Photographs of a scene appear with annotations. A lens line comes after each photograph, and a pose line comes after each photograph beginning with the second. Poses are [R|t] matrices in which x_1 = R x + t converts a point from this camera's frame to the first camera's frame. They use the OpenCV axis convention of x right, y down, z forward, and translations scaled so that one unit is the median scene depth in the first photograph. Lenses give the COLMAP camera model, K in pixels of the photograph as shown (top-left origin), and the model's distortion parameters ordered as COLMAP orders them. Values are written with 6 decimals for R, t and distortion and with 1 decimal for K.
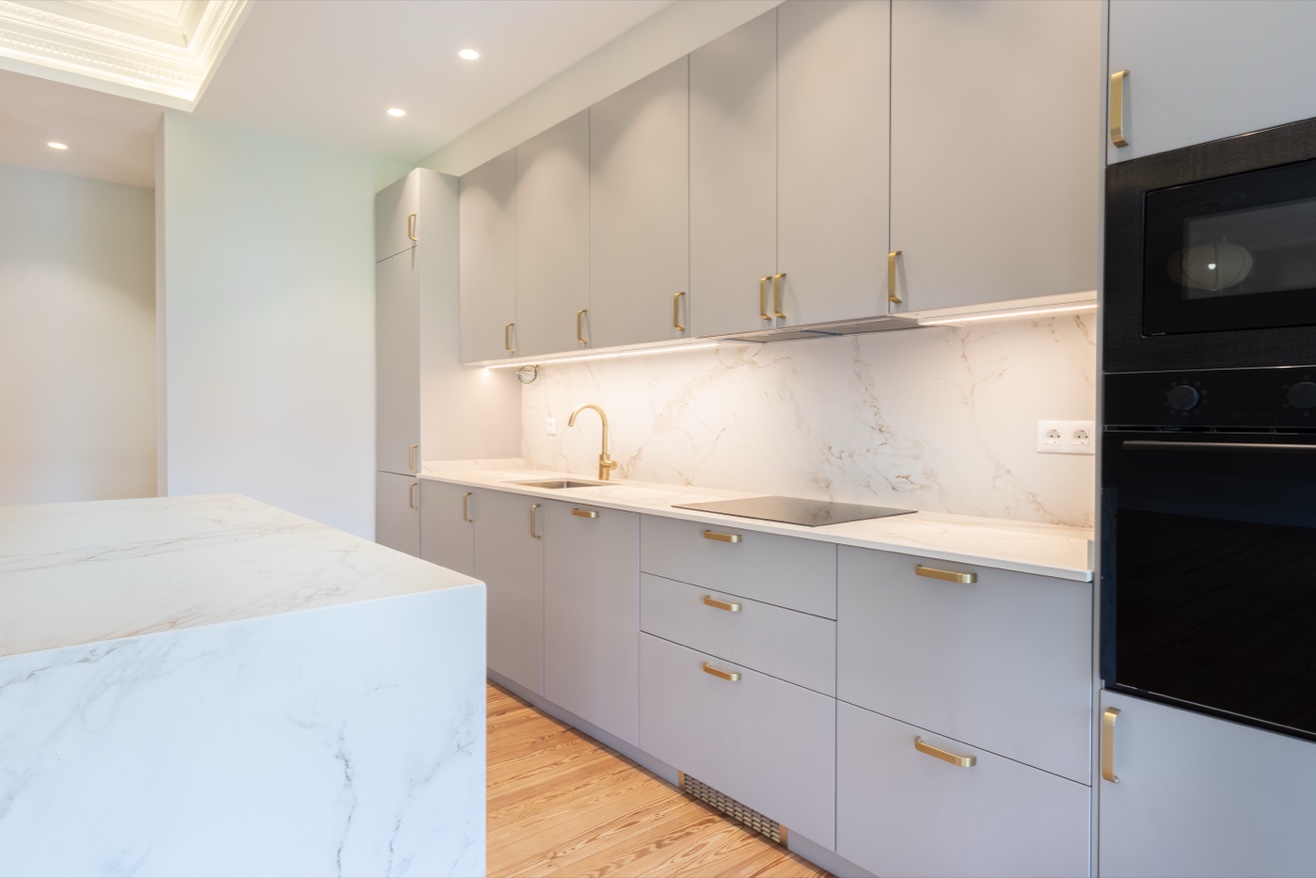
lens RADIAL K [[761.8, 0, 656.8], [0, 761.8, 438.6], [0, 0, 1]] dist [-0.009185, -0.001489]
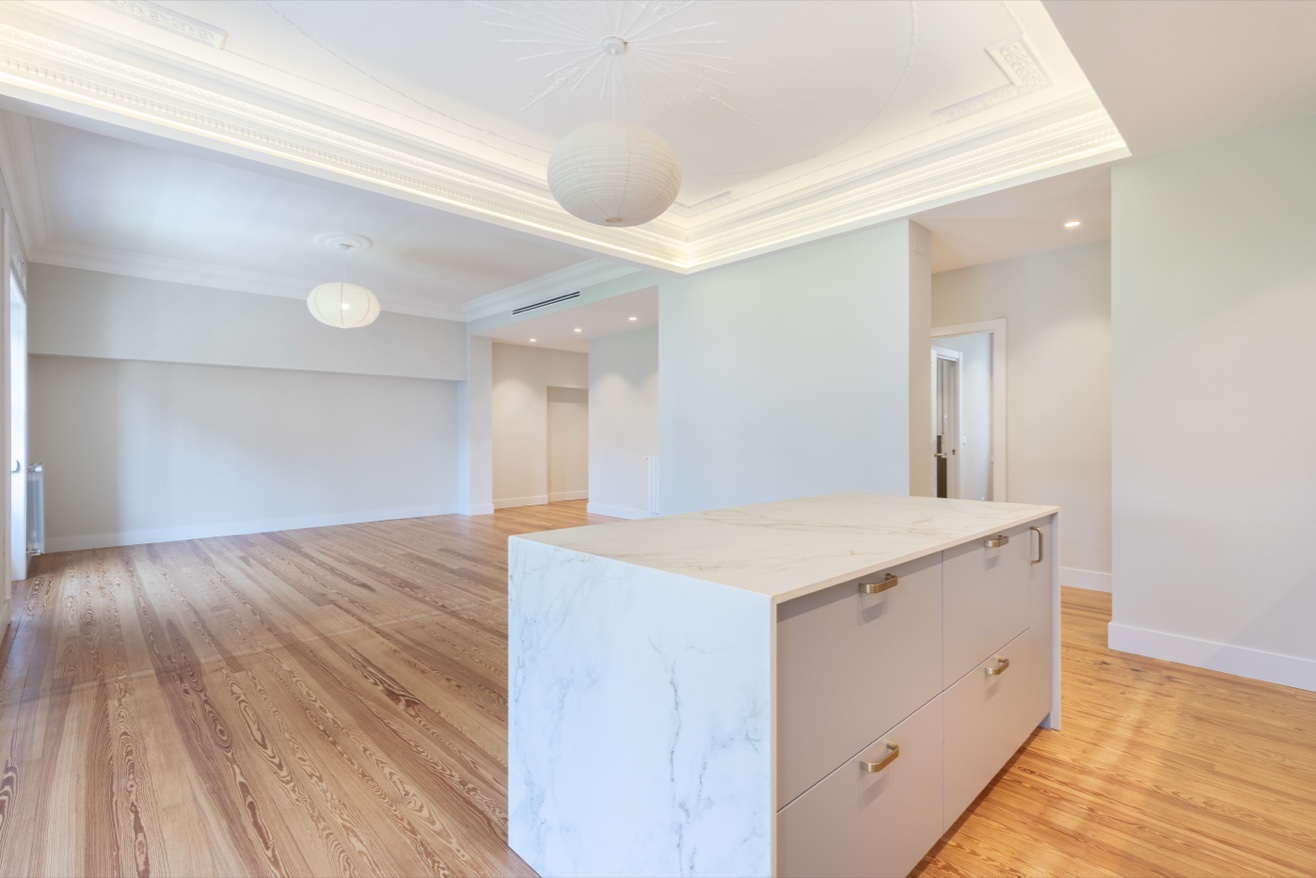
lens RADIAL K [[604.9, 0, 656.7], [0, 604.9, 438.3], [0, 0, 1]] dist [-0.000309, -0.000084]
pose [[0.058035, 0.004310, -0.998305, 0.284815], [-0.029383, 0.999565, 0.002607, -0.012044], [0.997882, 0.029182, 0.058136, 0.377622]]
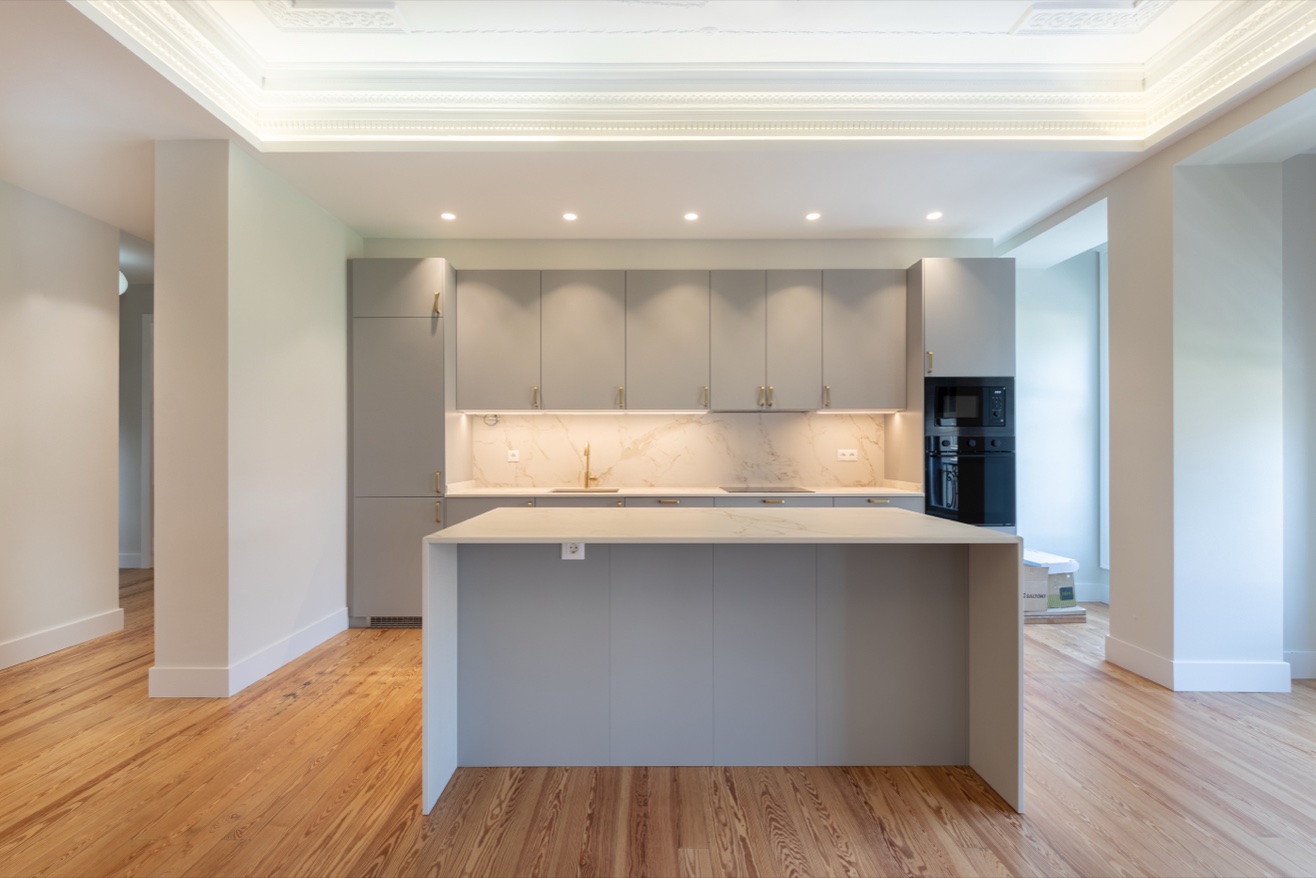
lens RADIAL K [[541.2, 0, 655.9], [0, 541.2, 445.0], [0, 0, 1]] dist [0.002722, 0.000098]
pose [[0.639733, 0.007292, 0.768563, -1.154592], [0.026434, 0.999155, -0.031483, 0.003208], [-0.768143, 0.040457, 0.638999, 0.190030]]
